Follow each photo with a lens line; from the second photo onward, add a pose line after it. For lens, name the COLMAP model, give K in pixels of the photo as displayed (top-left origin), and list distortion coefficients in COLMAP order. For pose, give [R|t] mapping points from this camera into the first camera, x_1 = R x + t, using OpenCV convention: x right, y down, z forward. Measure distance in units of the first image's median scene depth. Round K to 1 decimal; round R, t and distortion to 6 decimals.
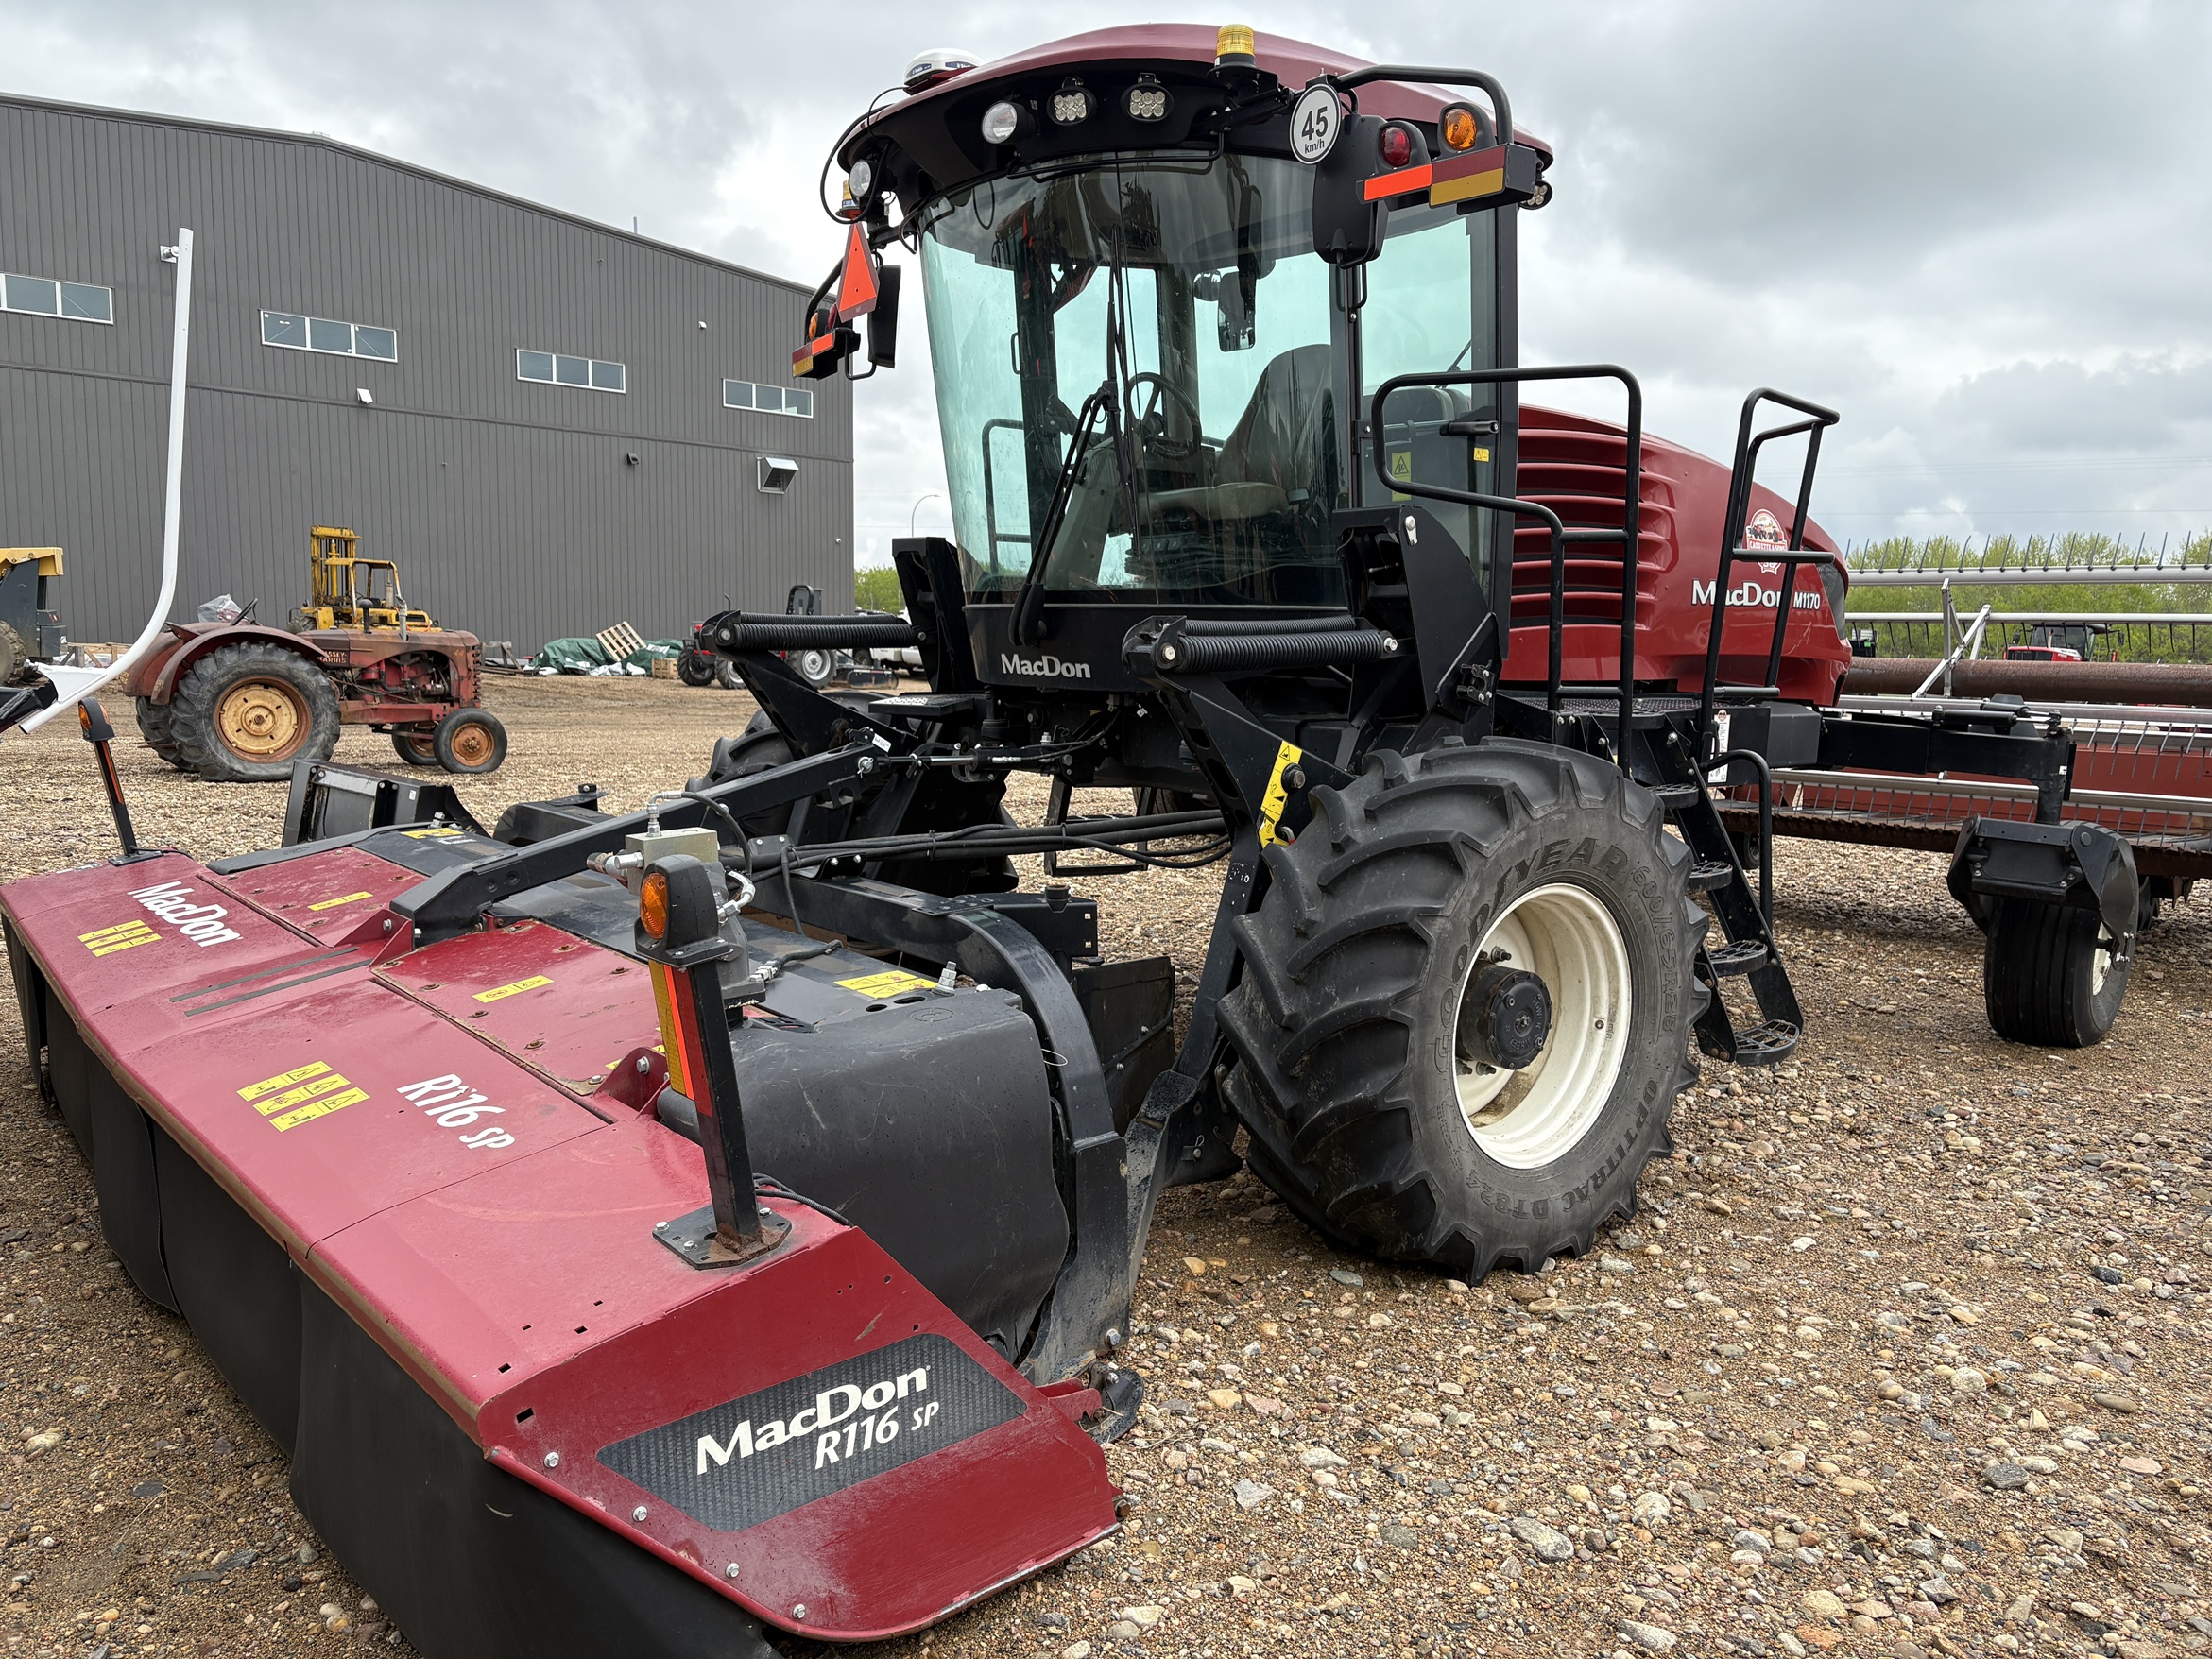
lens RADIAL K [[1687.8, 0, 1101.5], [0, 1687.8, 826.9], [0, 0, 1]] dist [0.055653, -0.057974]
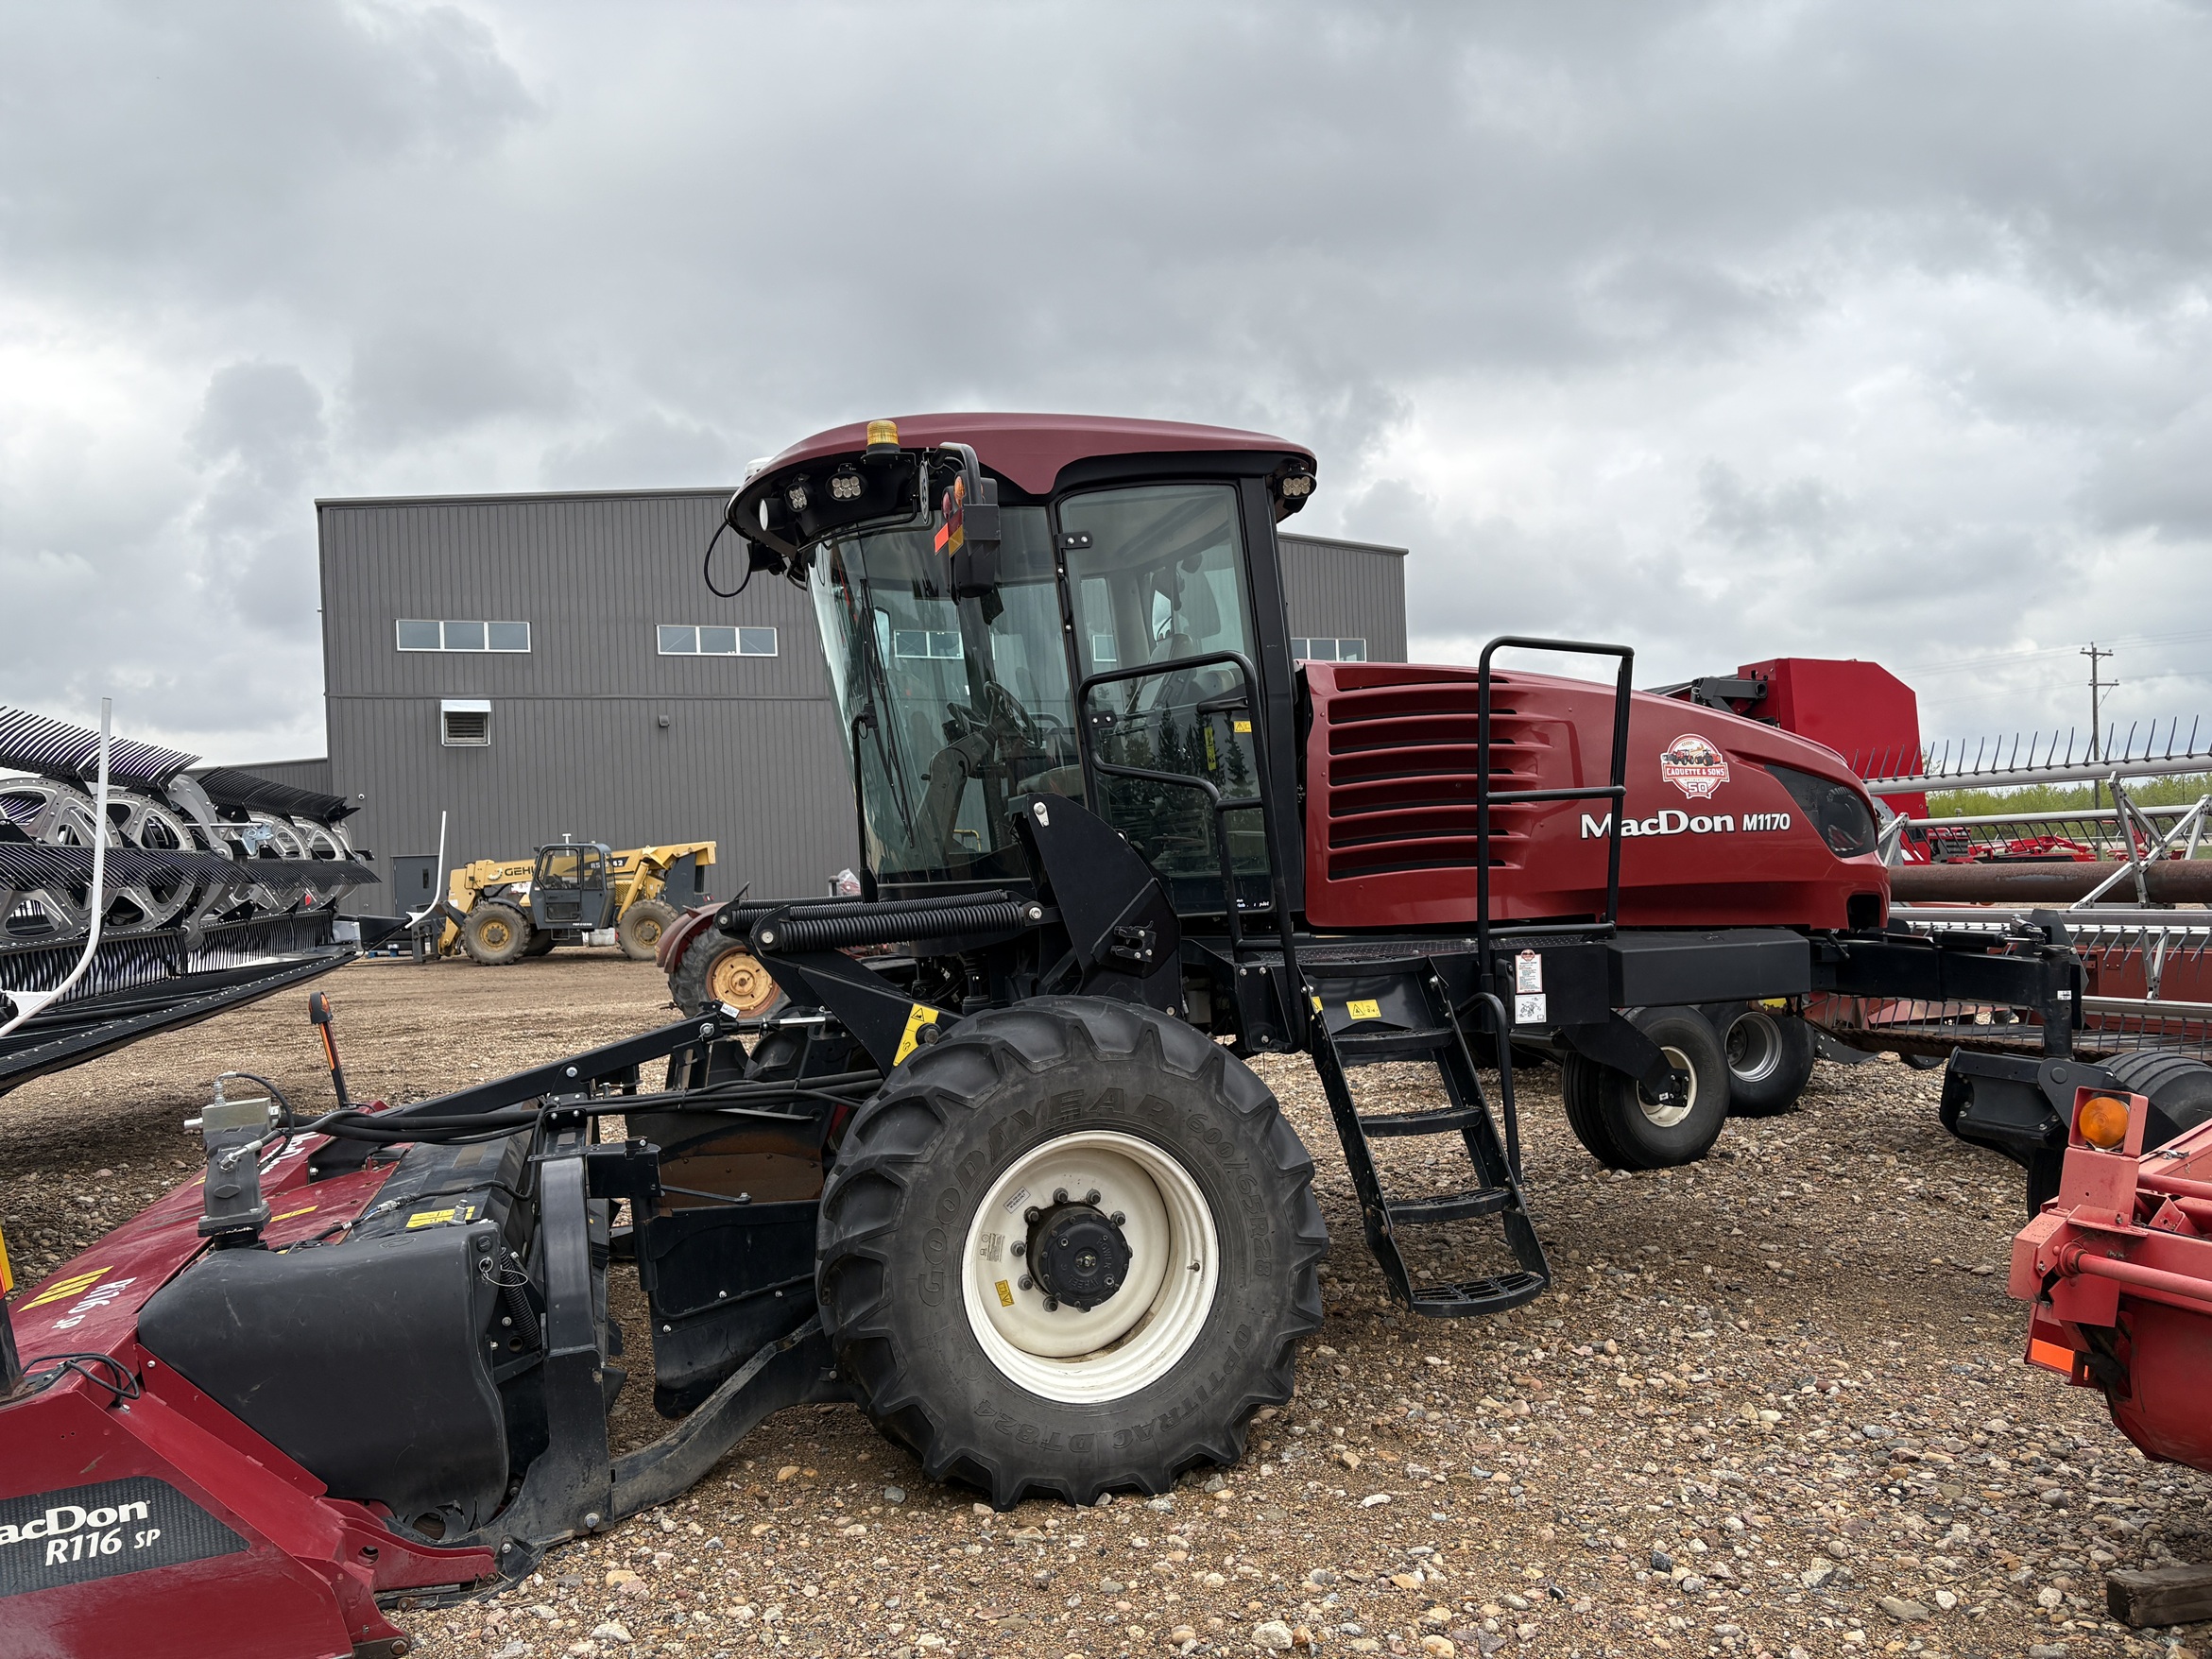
lens RADIAL K [[1687.8, 0, 1105.0], [0, 1687.8, 818.2], [0, 0, 1]] dist [0.055653, -0.057974]
pose [[0.918224, -0.072189, -0.389428, 0.706082], [0.017903, 0.989809, -0.141270, -0.012093], [0.395657, 0.122745, 0.910159, -0.013446]]
